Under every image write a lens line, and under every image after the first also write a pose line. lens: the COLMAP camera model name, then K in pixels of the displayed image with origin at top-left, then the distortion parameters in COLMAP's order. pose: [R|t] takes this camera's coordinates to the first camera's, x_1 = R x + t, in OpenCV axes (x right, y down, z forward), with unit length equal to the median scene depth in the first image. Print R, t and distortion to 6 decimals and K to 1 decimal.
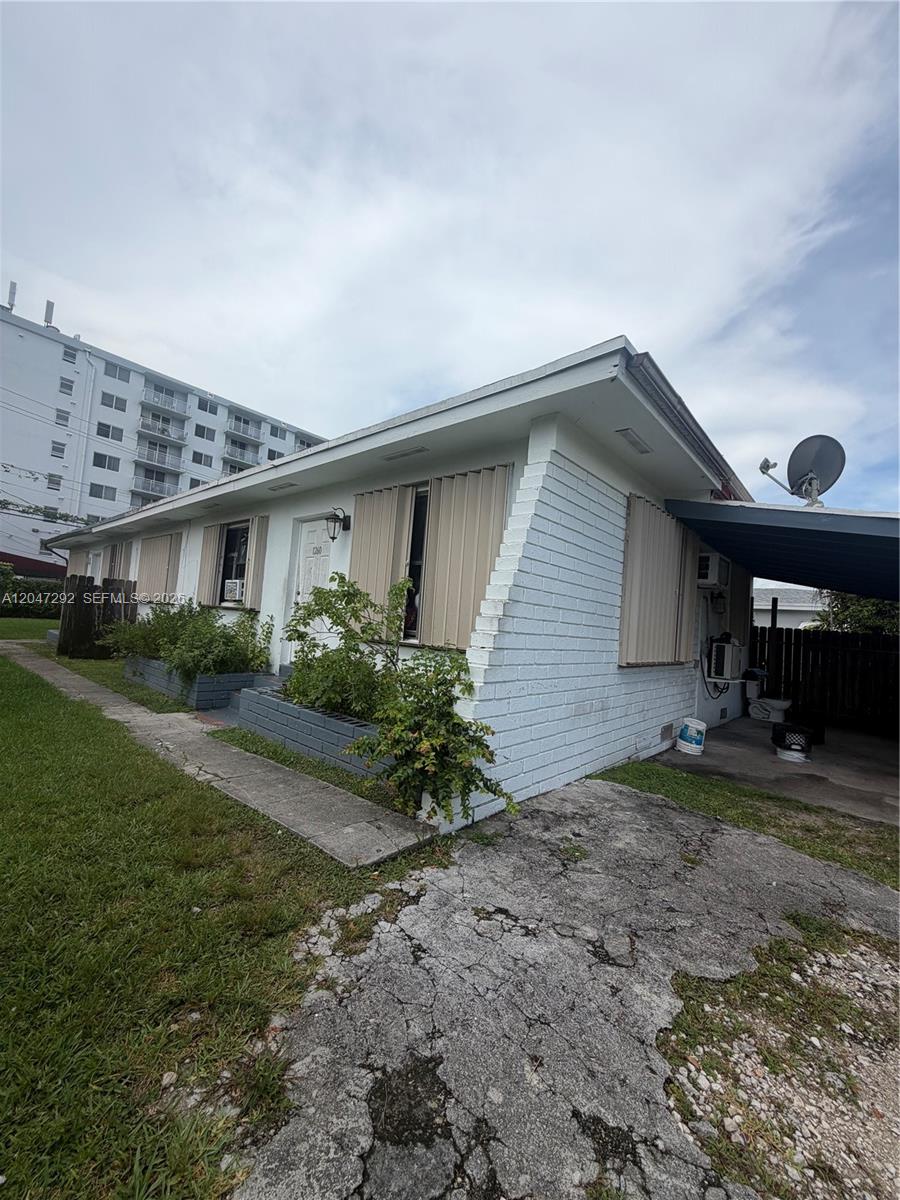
lens RADIAL K [[478.9, 0, 447.7], [0, 478.9, 597.8], [0, 0, 1]] dist [-0.000311, 0.000054]
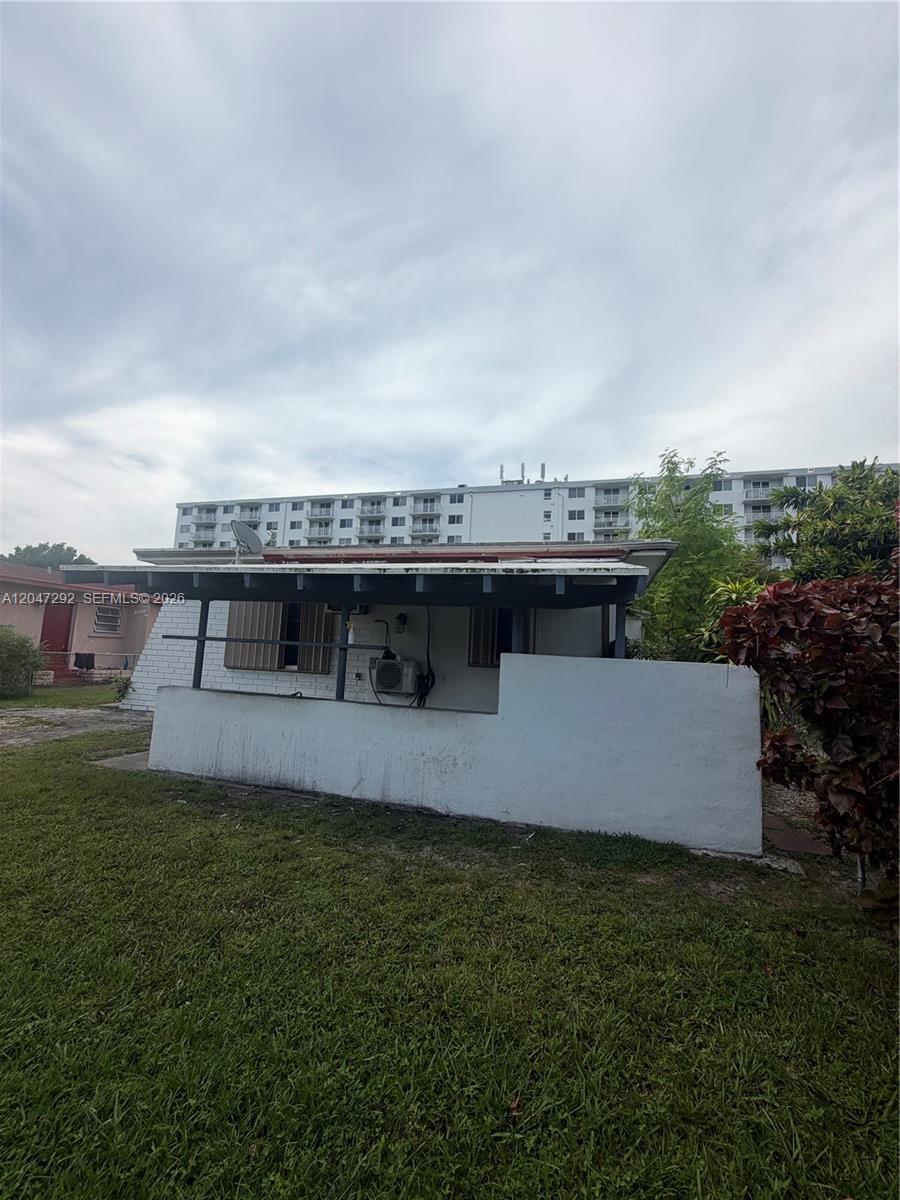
lens RADIAL K [[478.9, 0, 447.7], [0, 478.9, 597.8], [0, 0, 1]] dist [-0.000311, 0.000054]
pose [[0.427505, -0.162895, -0.889216, 1.034086], [0.034268, 0.985845, -0.164122, 0.088628], [0.903363, 0.039692, 0.427036, 0.401586]]
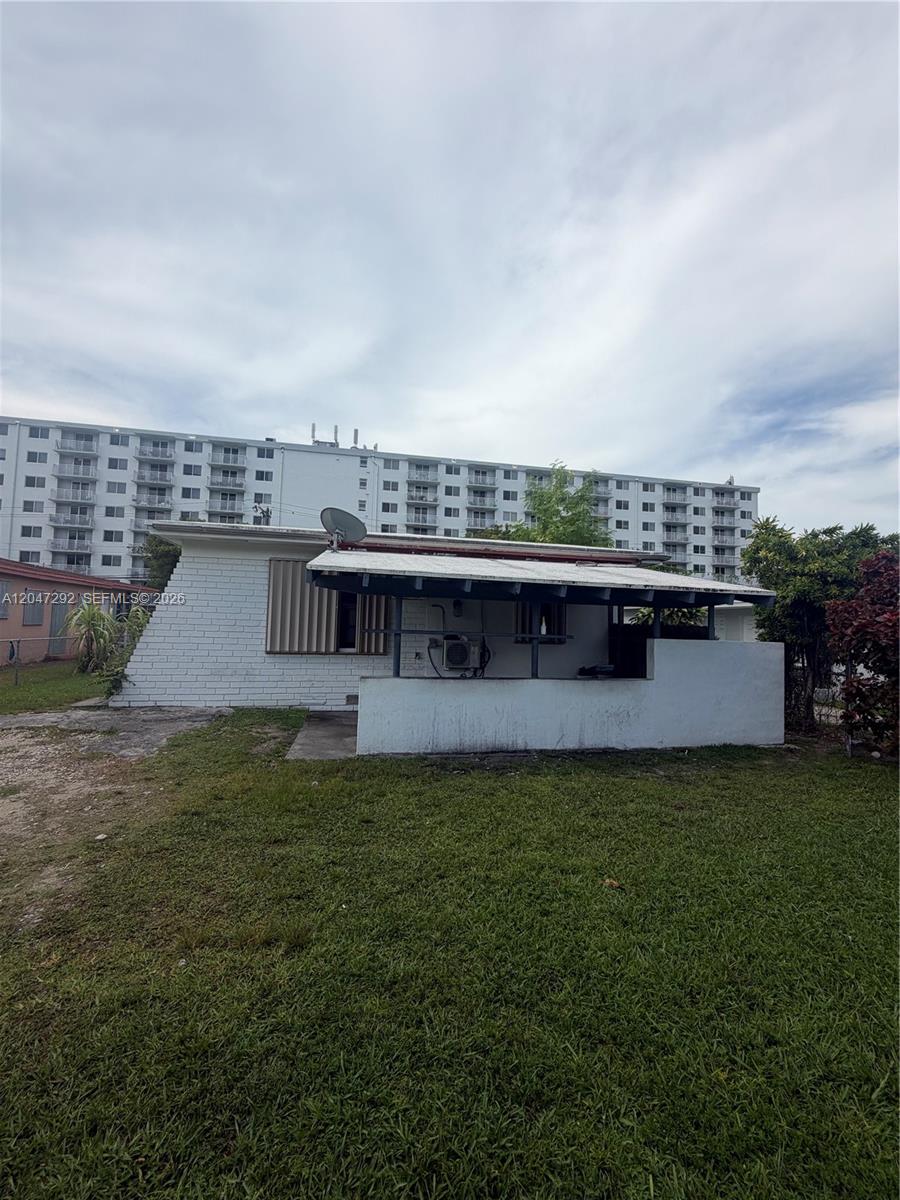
lens RADIAL K [[478.9, 0, 447.7], [0, 478.9, 597.8], [0, 0, 1]] dist [-0.000311, 0.000054]
pose [[0.793156, -0.090048, -0.602325, 0.845729], [0.067085, 0.995908, -0.060550, 0.037402], [0.605313, 0.007618, 0.795951, -0.019195]]
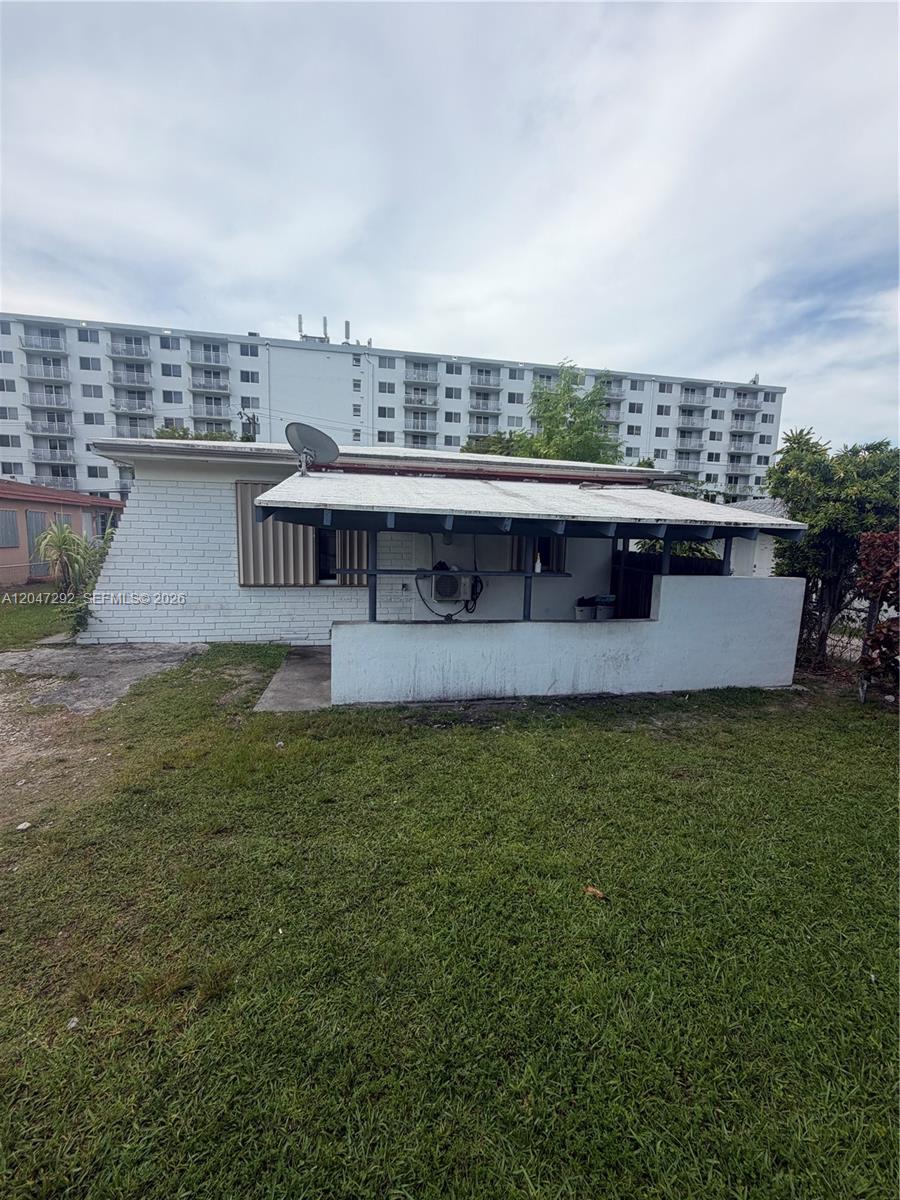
lens RADIAL K [[478.9, 0, 447.7], [0, 478.9, 597.8], [0, 0, 1]] dist [-0.000311, 0.000054]
pose [[0.788974, 0.021632, -0.614045, 0.825521], [0.069890, 0.989734, 0.124667, 0.009920], [0.610438, -0.141275, 0.779363, 0.047110]]
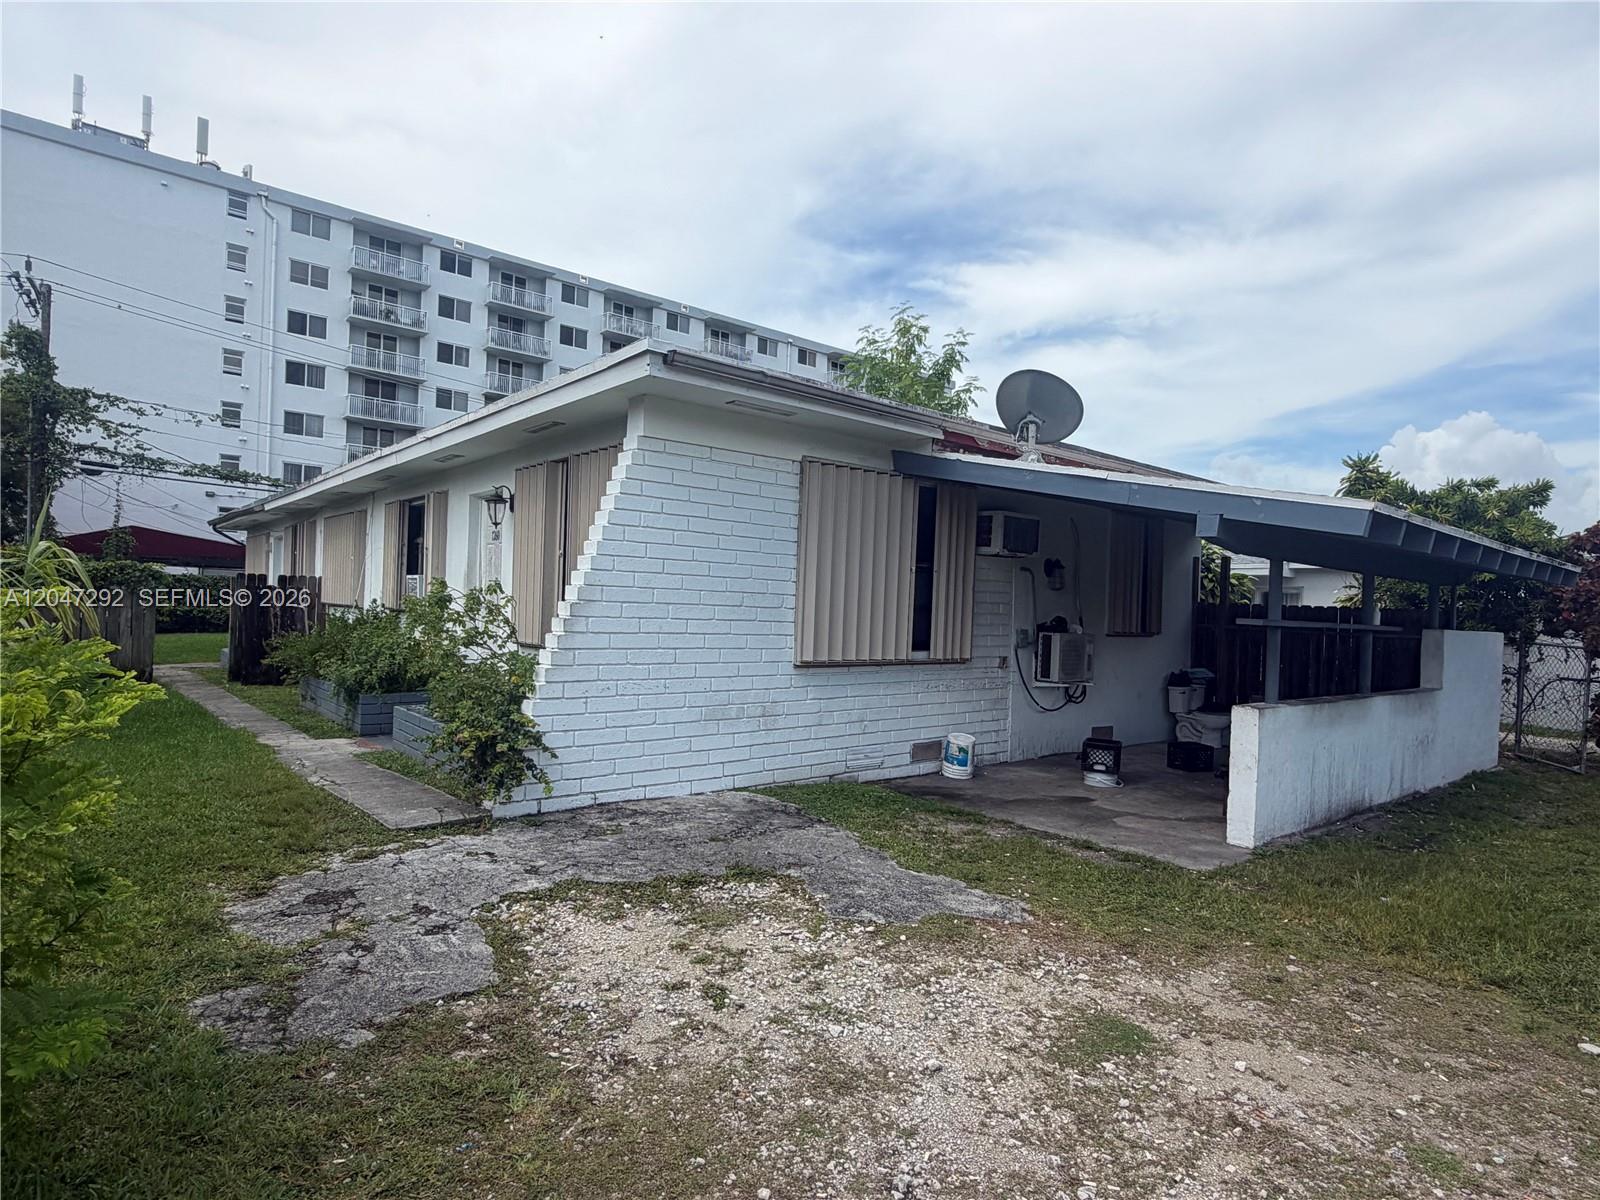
lens RADIAL K [[900.6, 0, 800.6], [0, 900.6, 608.5], [0, 0, 1]] dist [-0.000734, 0.001167]
pose [[0.988276, -0.042960, -0.146512, 0.249467], [0.049955, 0.997764, 0.044402, -0.011143], [0.144277, -0.051200, 0.988212, -0.230263]]
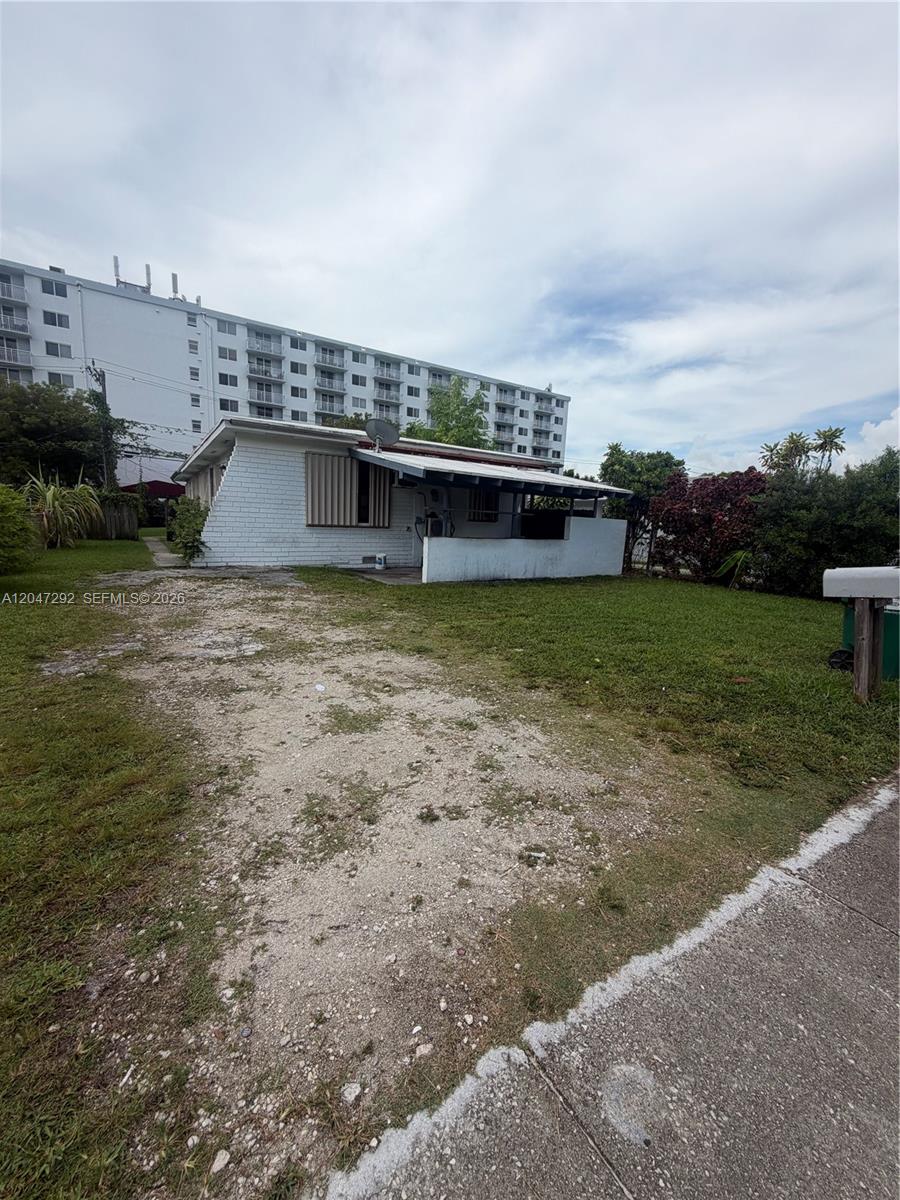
lens RADIAL K [[478.9, 0, 447.7], [0, 478.9, 597.8], [0, 0, 1]] dist [-0.000311, 0.000054]
pose [[0.959781, 0.004901, -0.280708, 0.720772], [0.049871, 0.980971, 0.187641, 0.033787], [0.276286, -0.194093, 0.941272, -0.487791]]
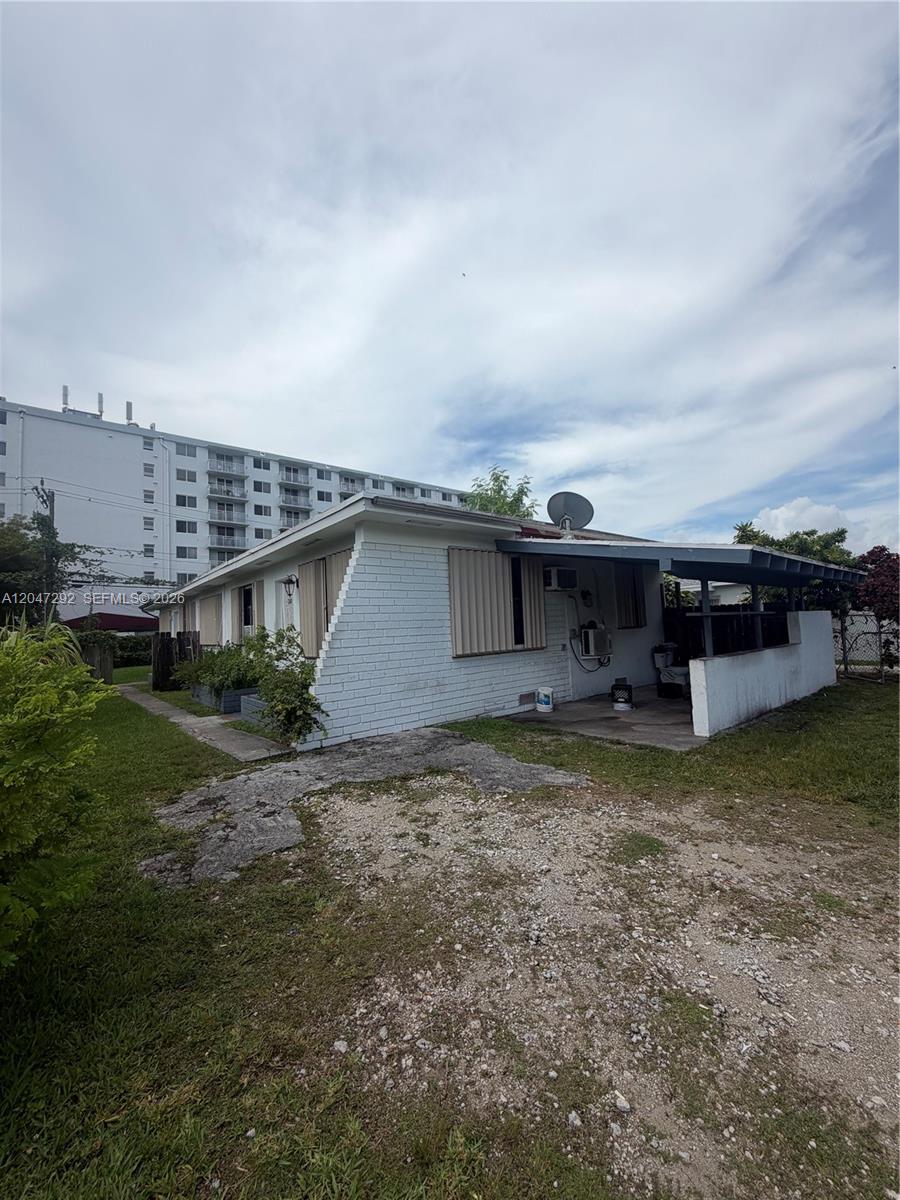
lens RADIAL K [[478.9, 0, 447.7], [0, 478.9, 597.8], [0, 0, 1]] dist [-0.000311, 0.000054]
pose [[0.979974, -0.130275, -0.150594, 0.249510], [0.128465, 0.991476, -0.021732, -0.007829], [0.152142, 0.001951, 0.988357, -0.230759]]
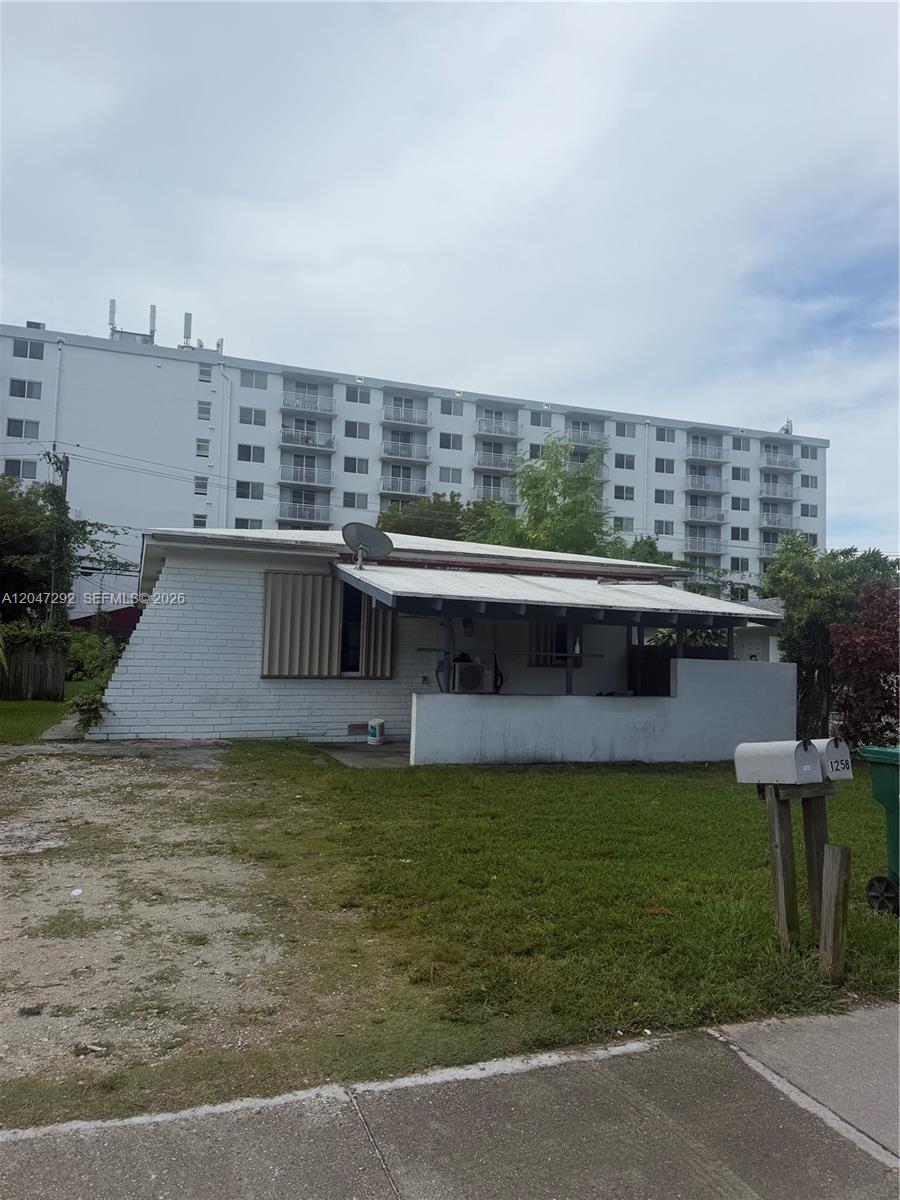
lens RADIAL K [[858.6, 0, 453.6], [0, 858.6, 600.3], [0, 0, 1]] dist [0.170271, -0.349222]
pose [[0.880759, -0.084517, -0.465963, 0.965378], [0.067219, 0.996295, -0.053653, 0.034799], [0.468771, 0.015933, 0.883176, -0.538705]]
